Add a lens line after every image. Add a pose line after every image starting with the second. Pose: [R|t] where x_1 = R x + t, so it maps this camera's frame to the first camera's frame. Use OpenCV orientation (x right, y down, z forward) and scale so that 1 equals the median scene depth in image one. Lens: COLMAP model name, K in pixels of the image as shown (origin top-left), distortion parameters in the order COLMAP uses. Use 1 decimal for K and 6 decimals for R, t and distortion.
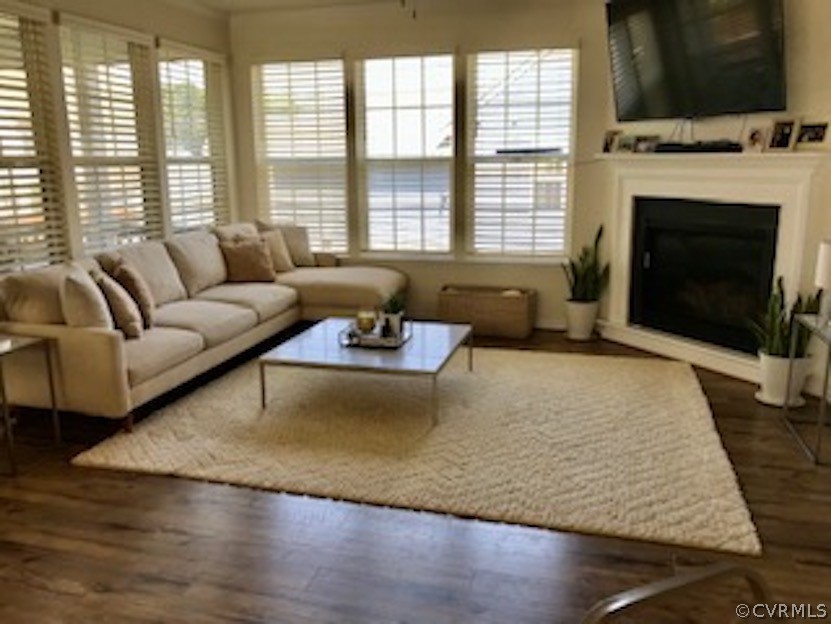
lens RADIAL K [[683.9, 0, 412.9], [0, 683.9, 306.4], [0, 0, 1]] dist [0.009739, -0.002881]
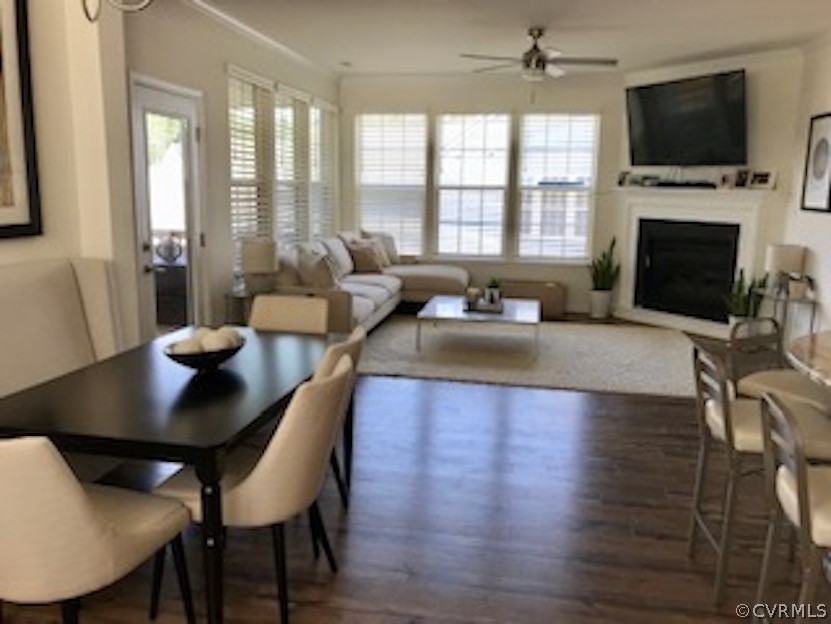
lens RADIAL K [[683.9, 0, 417.3], [0, 683.9, 315.2], [0, 0, 1]] dist [0.009739, -0.002881]
pose [[0.995631, 0.009263, 0.092917, -0.261913], [-0.007012, 0.999674, -0.024532, 0.080628], [-0.093114, 0.023773, 0.995372, -0.370541]]
